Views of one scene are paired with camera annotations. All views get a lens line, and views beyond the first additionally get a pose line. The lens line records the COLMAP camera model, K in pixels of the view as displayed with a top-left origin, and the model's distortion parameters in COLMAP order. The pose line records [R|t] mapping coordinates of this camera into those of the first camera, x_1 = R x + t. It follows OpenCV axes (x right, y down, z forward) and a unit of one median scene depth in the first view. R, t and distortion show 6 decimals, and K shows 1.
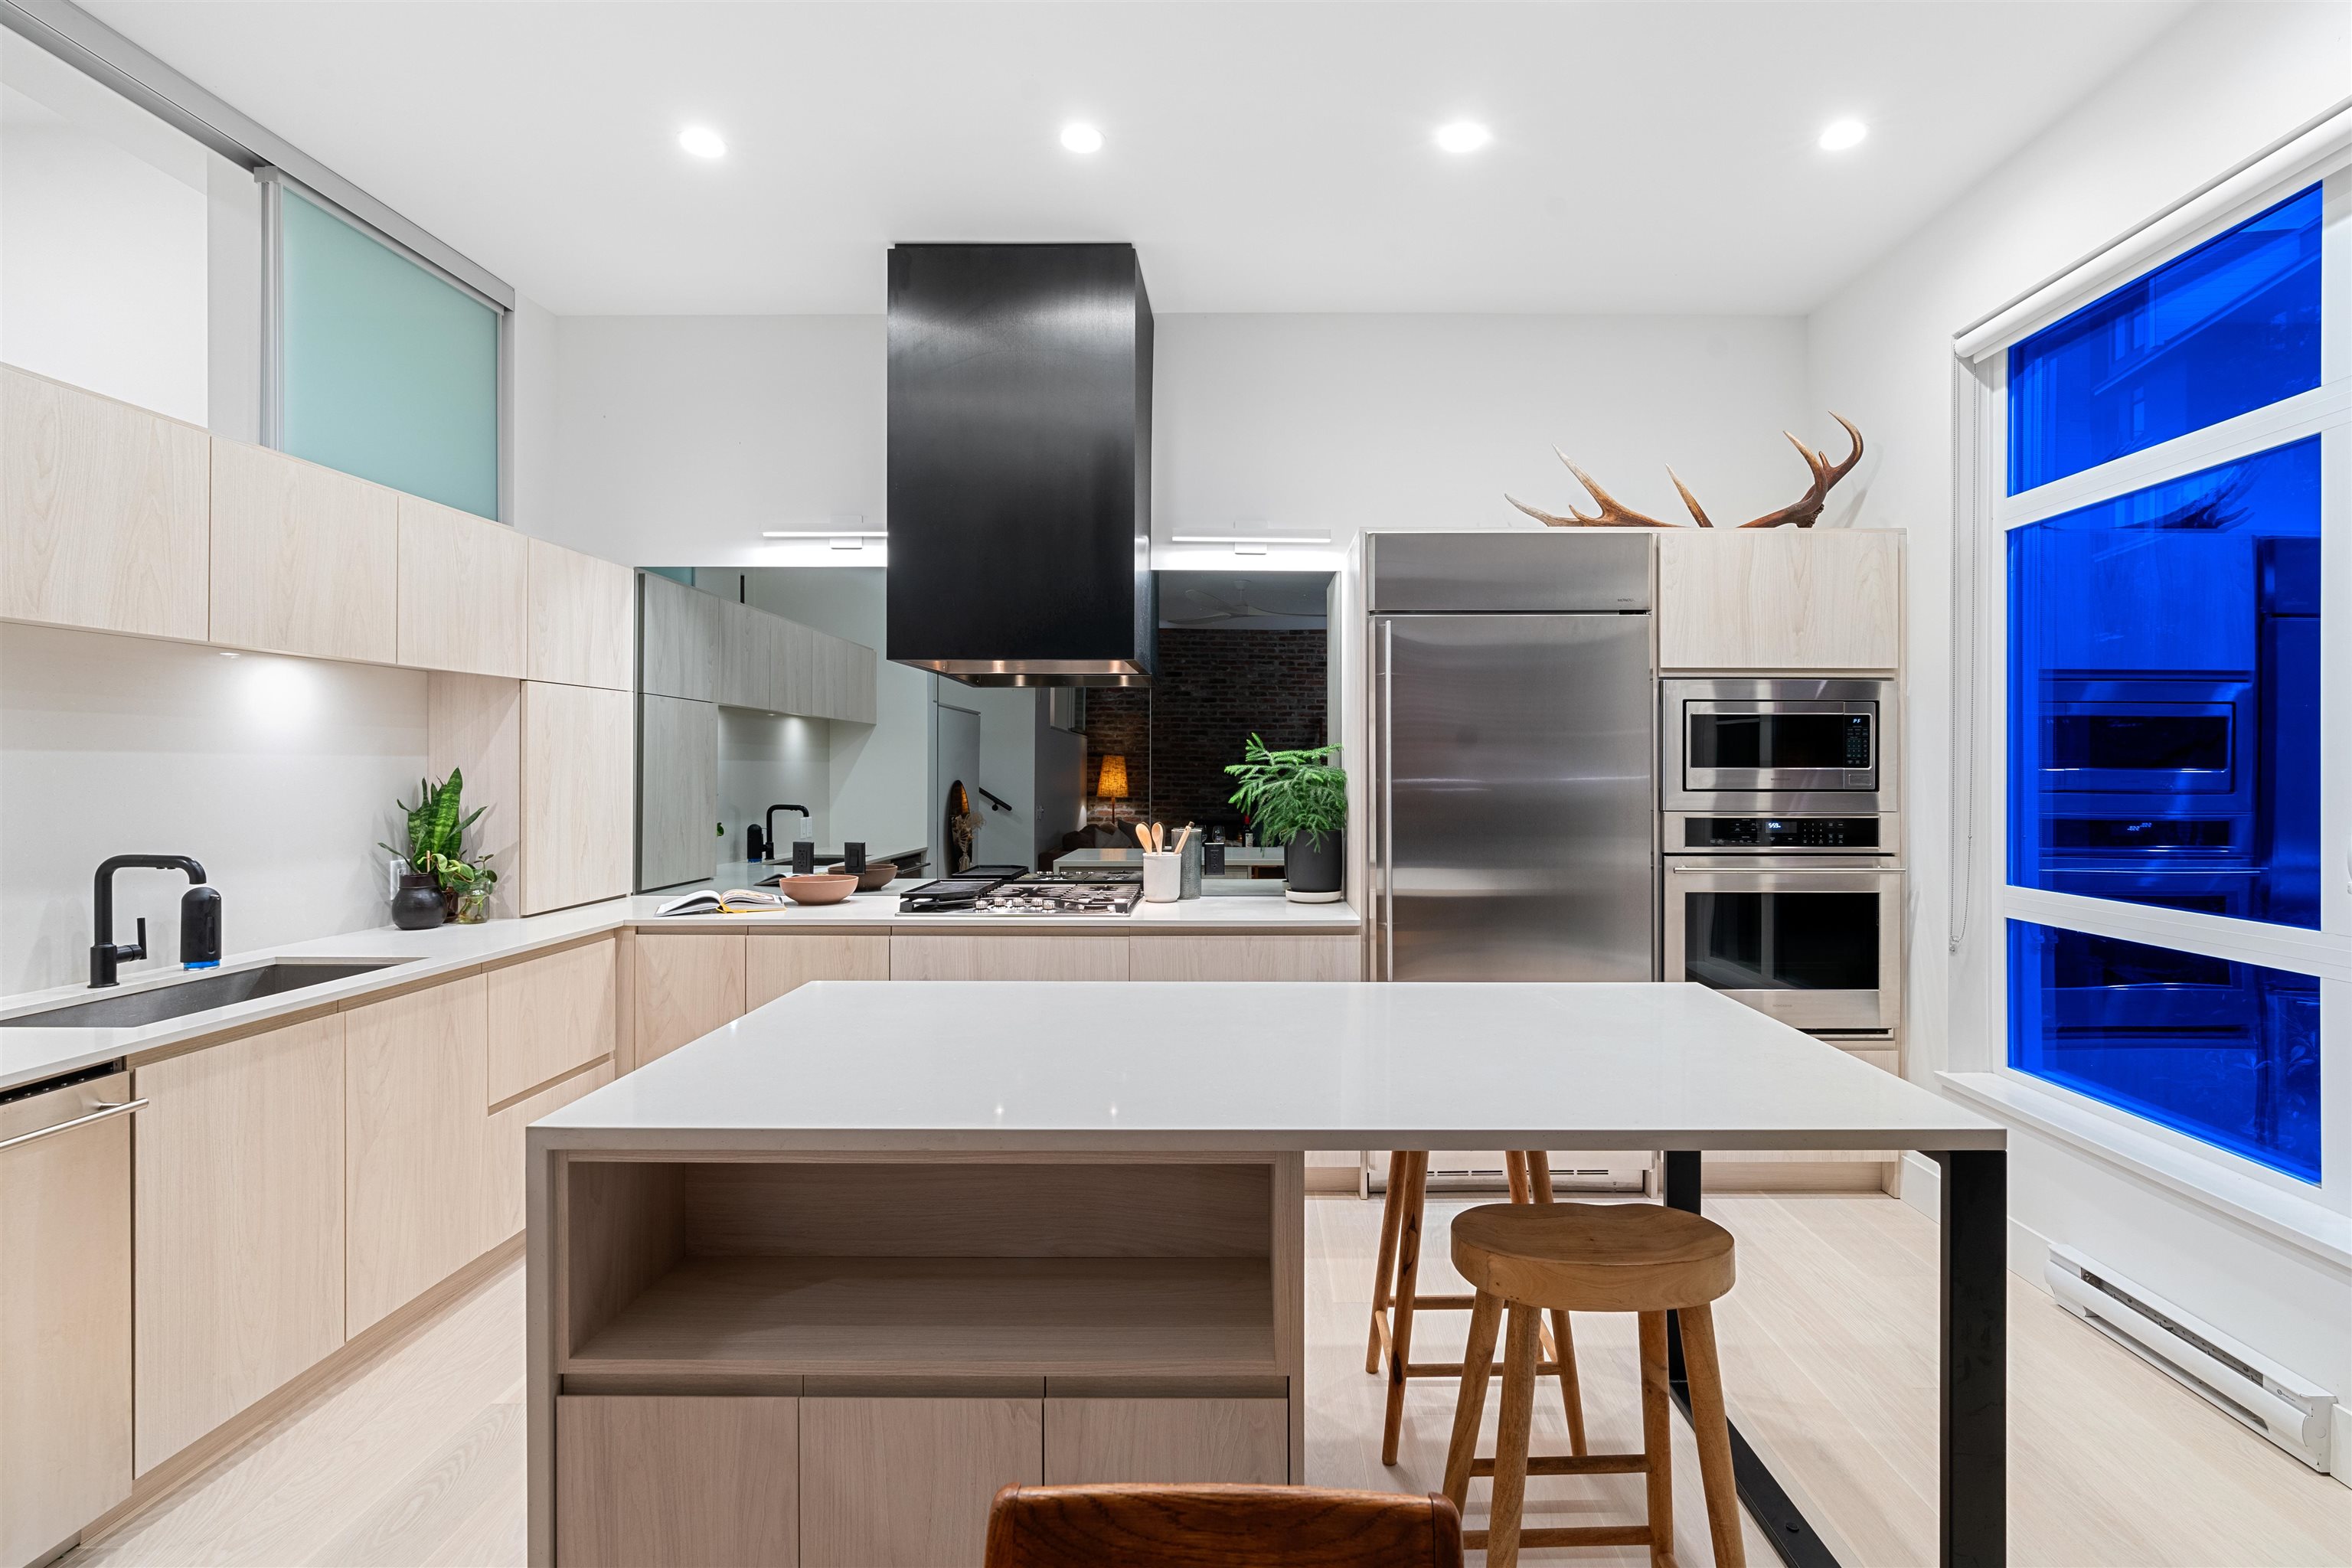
lens RADIAL K [[1065.2, 0, 1209.1], [0, 1065.2, 771.5], [0, 0, 1]] dist [-0.012658, 0.005854]
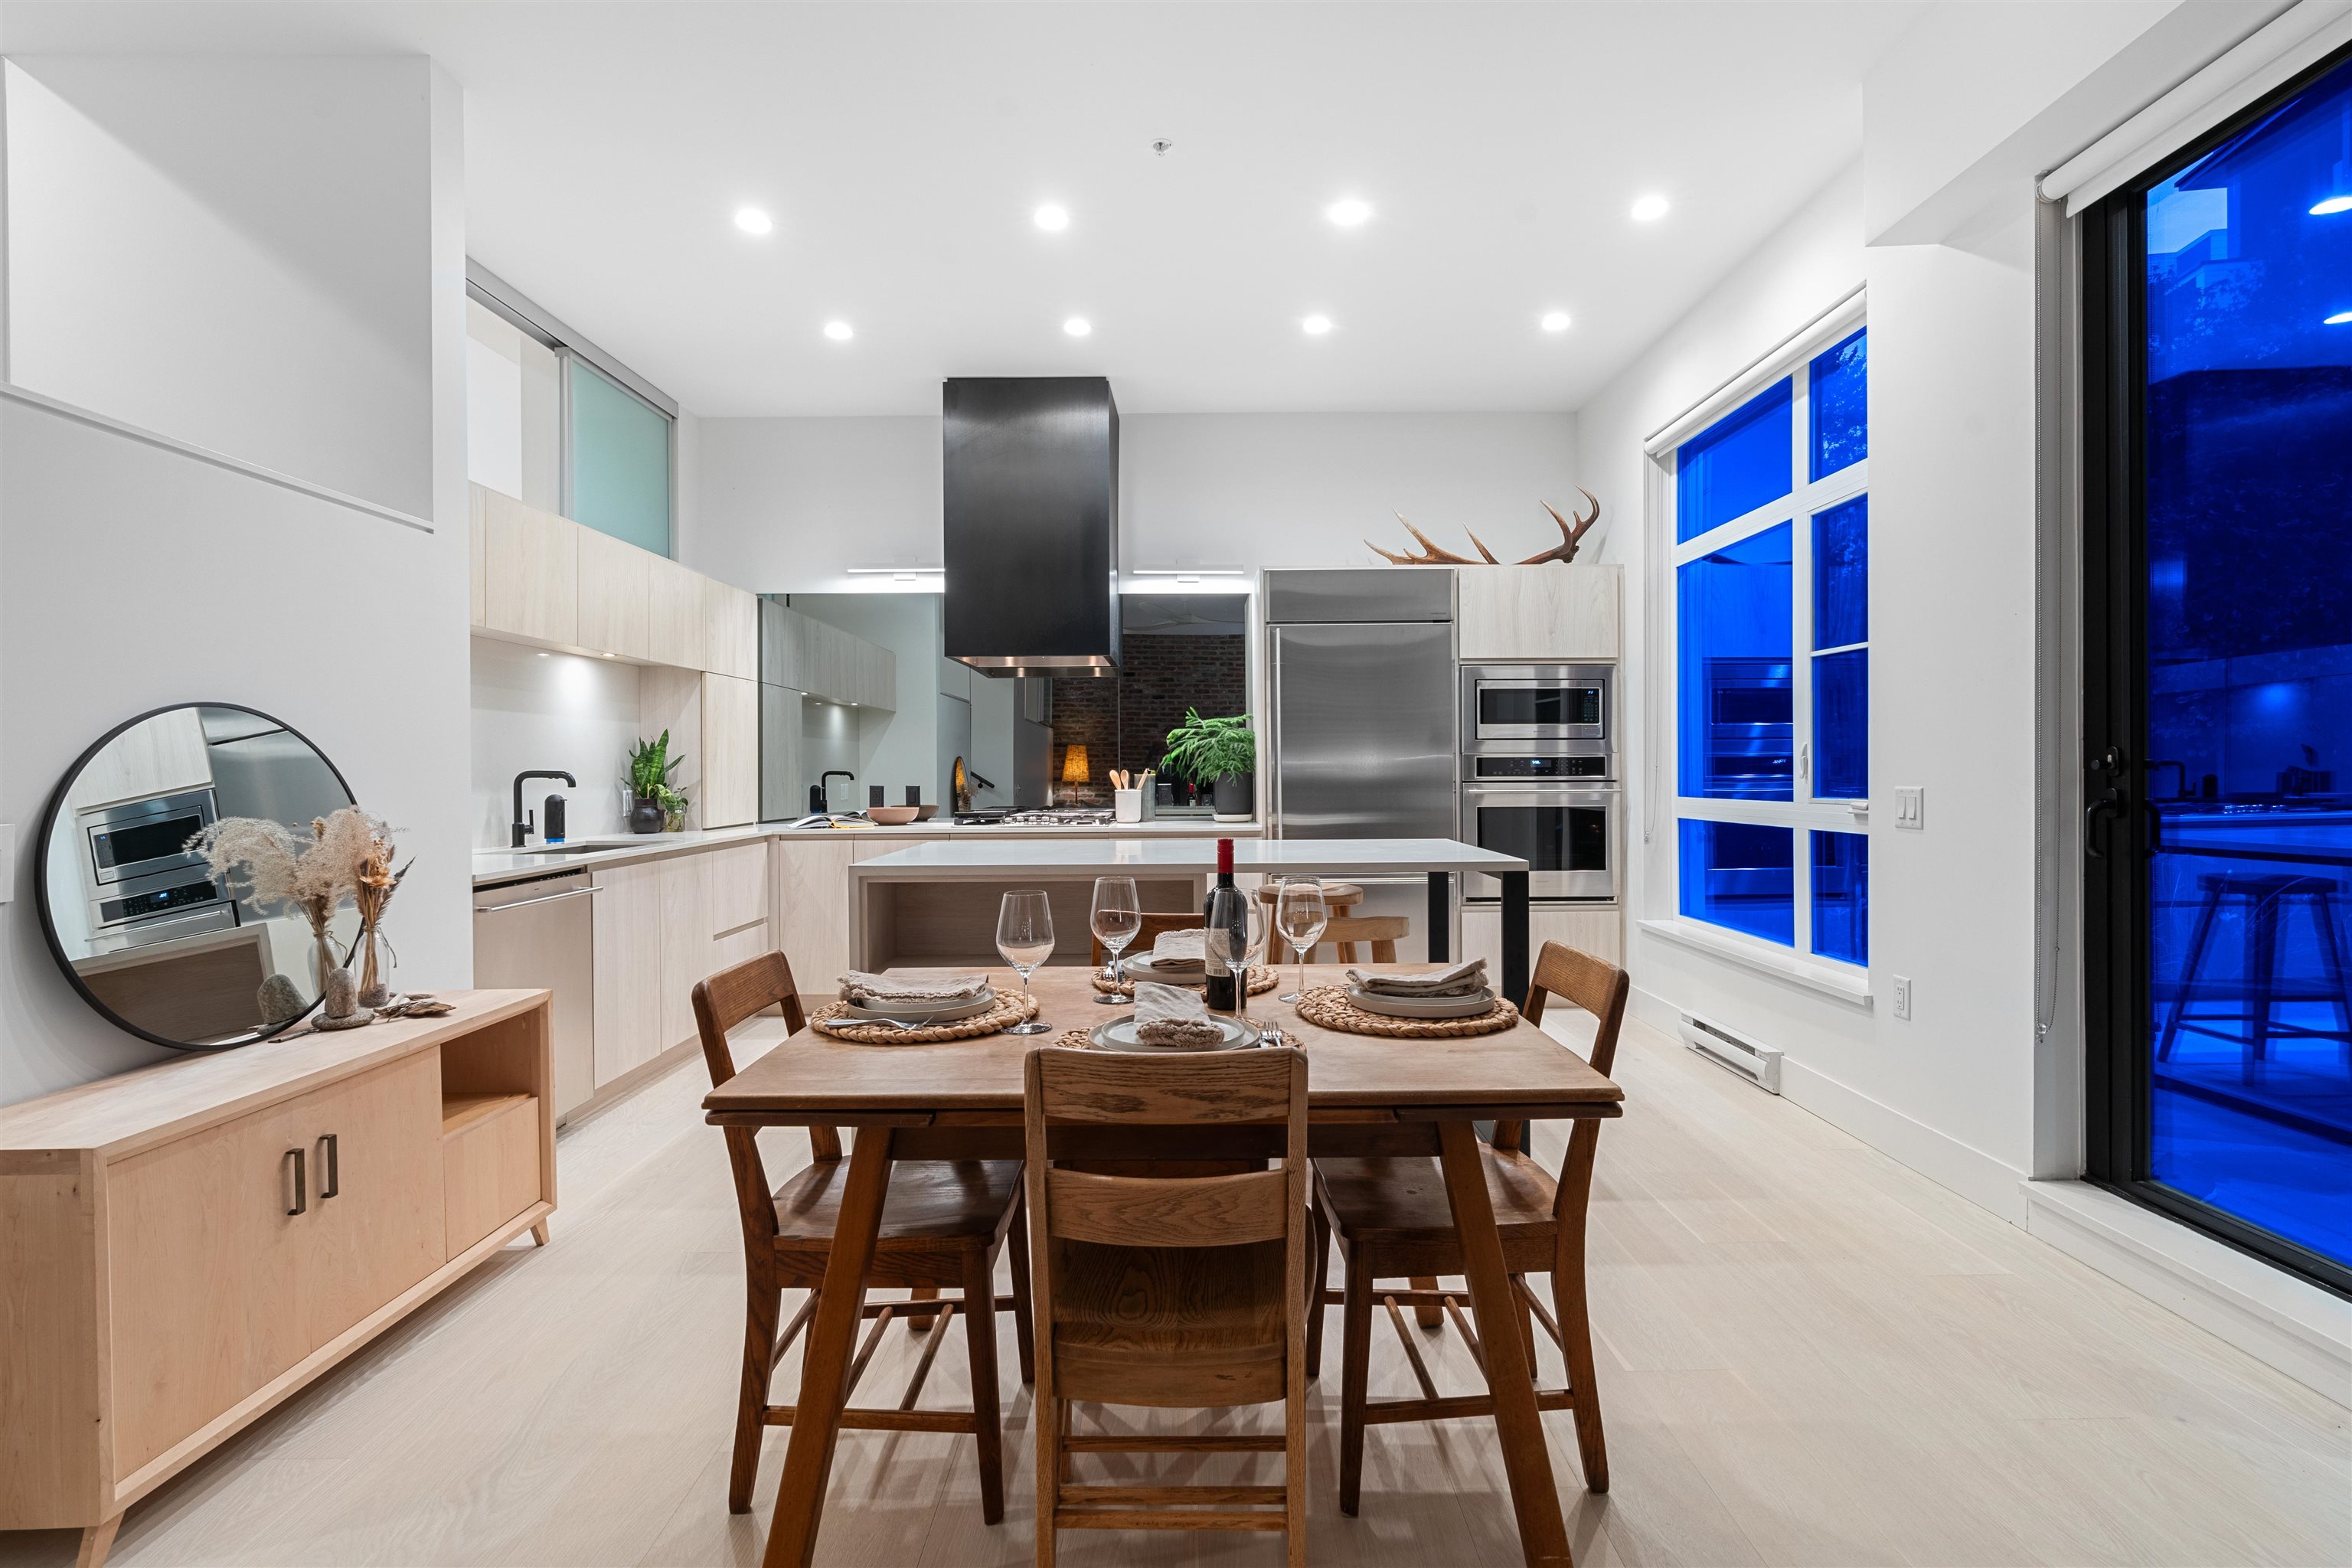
lens RADIAL K [[1042.3, 0, 1165.2], [0, 1042.3, 779.1], [0, 0, 1]] dist [-0.001608, 0.000678]
pose [[0.999953, -0.007718, 0.005847, -0.002545], [0.007688, 0.999957, 0.005138, 0.062706], [-0.005886, -0.005093, 0.999970, -0.473346]]
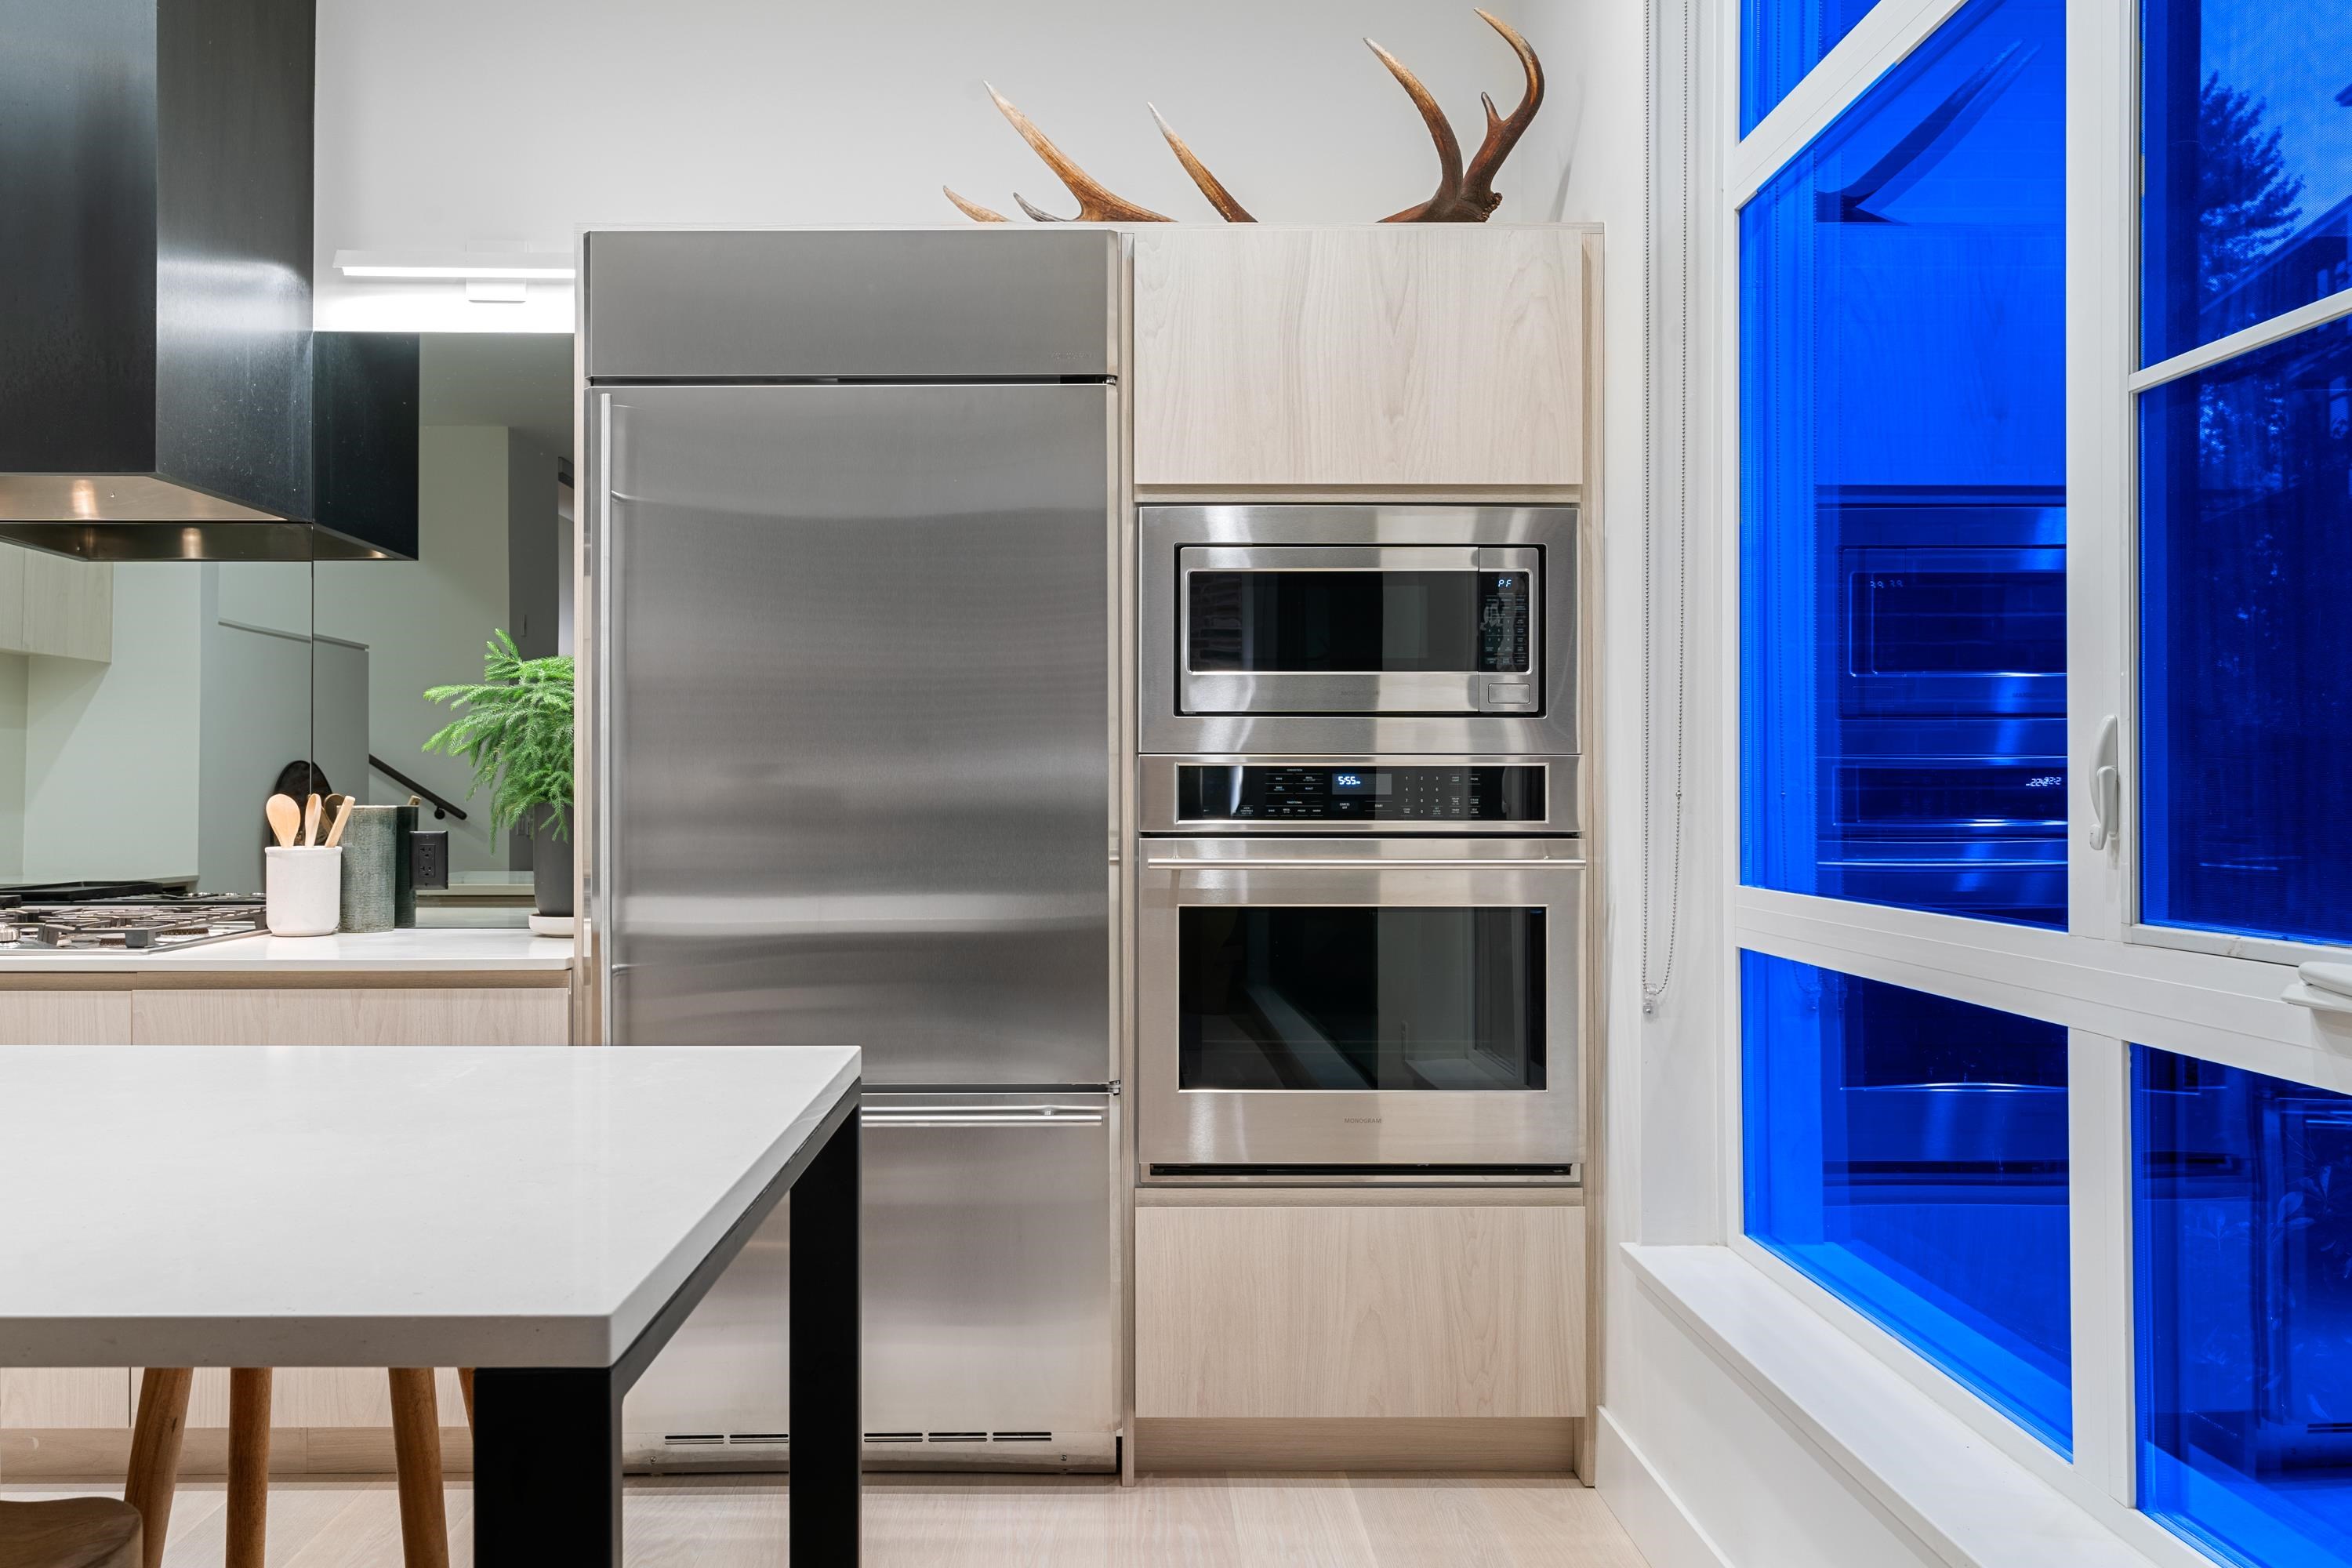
lens RADIAL K [[1717.5, 0, 1064.0], [0, 1717.5, 782.9], [0, 0, 1]] dist [-0.000935, -0.002971]
pose [[0.999985, -0.000469, 0.005432, 0.383205], [0.000503, 0.999980, -0.006374, 0.057085], [-0.005429, 0.006376, 0.999965, 0.142214]]
